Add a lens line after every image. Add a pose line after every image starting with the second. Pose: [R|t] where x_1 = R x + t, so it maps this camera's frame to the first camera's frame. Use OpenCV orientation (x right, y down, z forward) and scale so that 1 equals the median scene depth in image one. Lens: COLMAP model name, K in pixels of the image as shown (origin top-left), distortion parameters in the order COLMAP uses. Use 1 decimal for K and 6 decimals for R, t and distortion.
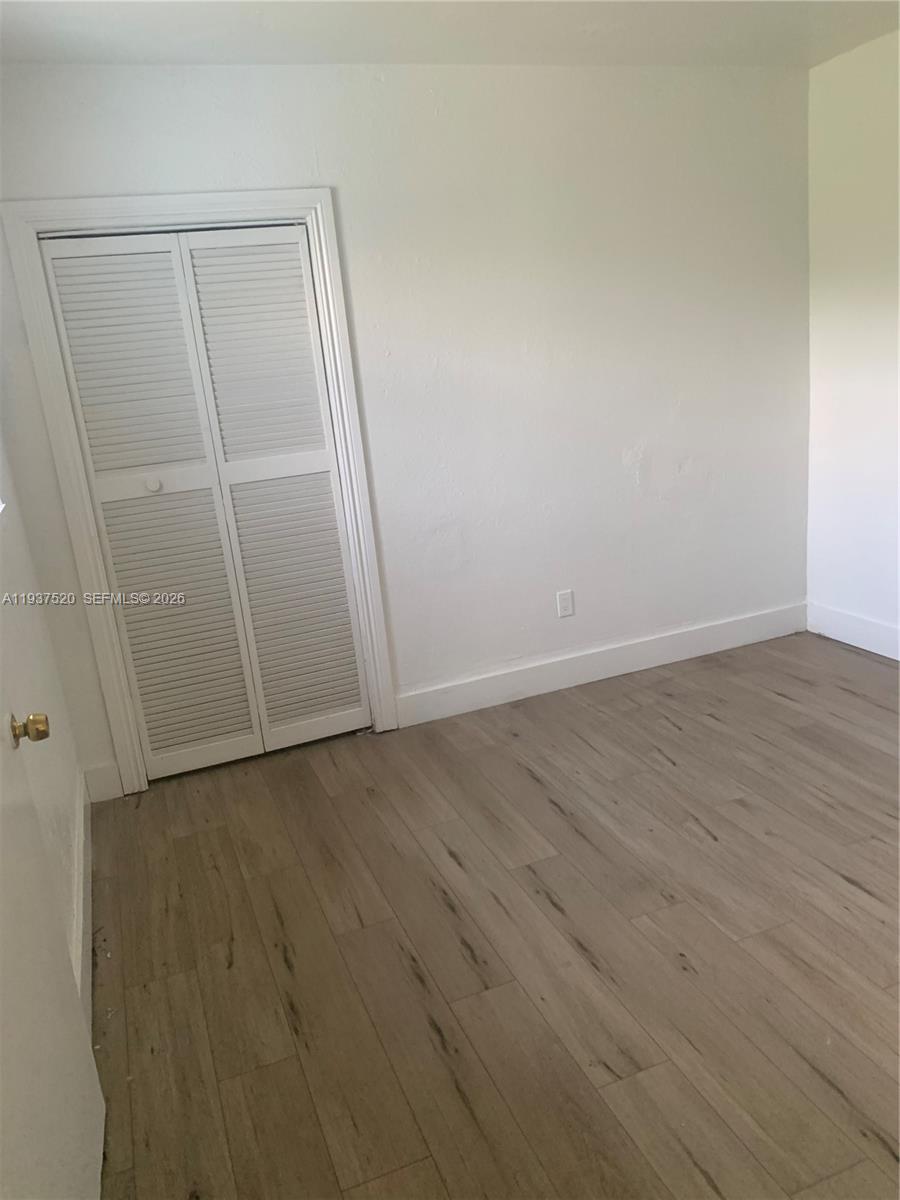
lens RADIAL K [[918.5, 0, 457.3], [0, 918.5, 605.1], [0, 0, 1]] dist [0.058176, -0.103550]
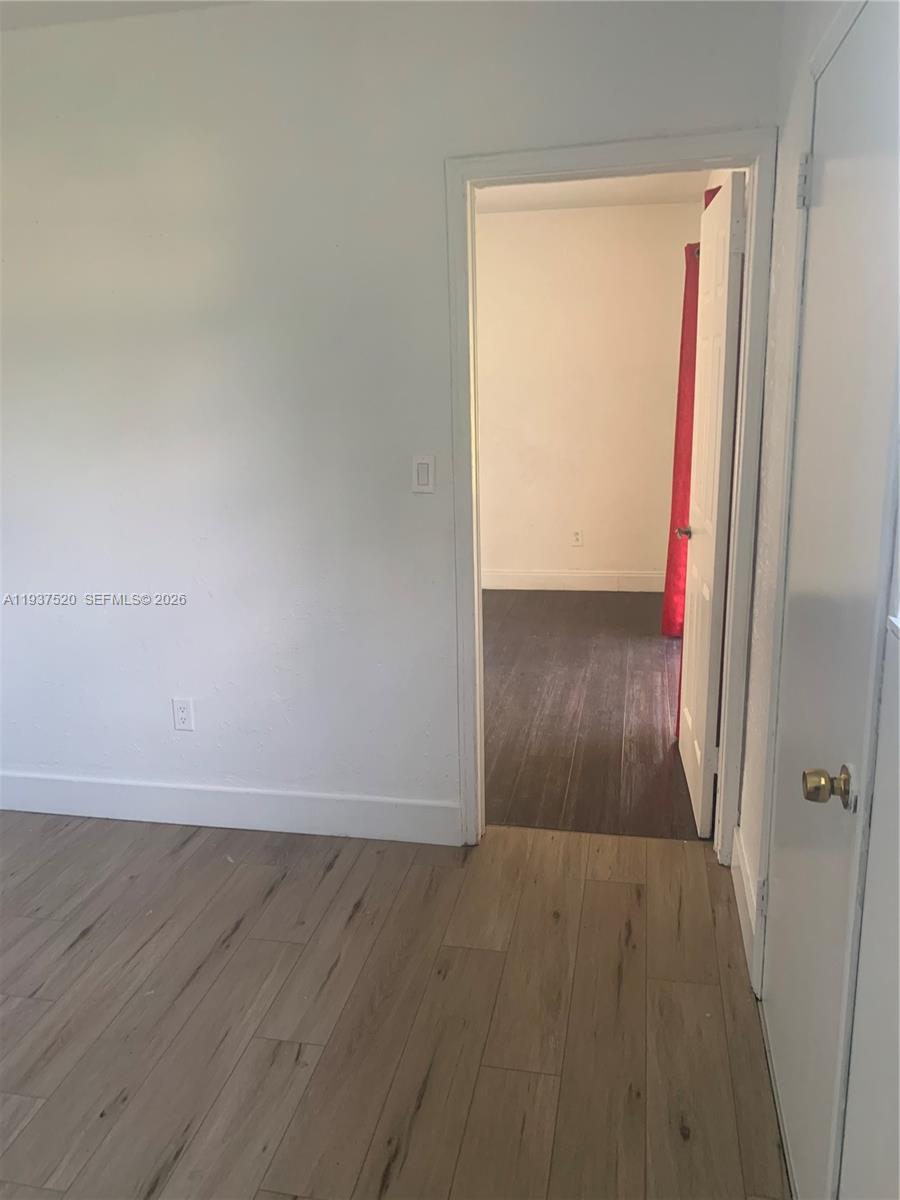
lens RADIAL K [[918.5, 0, 457.3], [0, 918.5, 605.1], [0, 0, 1]] dist [0.058176, -0.103550]
pose [[-0.836892, -0.019040, 0.547037, -0.568054], [0.245148, 0.880522, 0.405689, -0.350440], [-0.489402, 0.473623, -0.732234, 1.445149]]
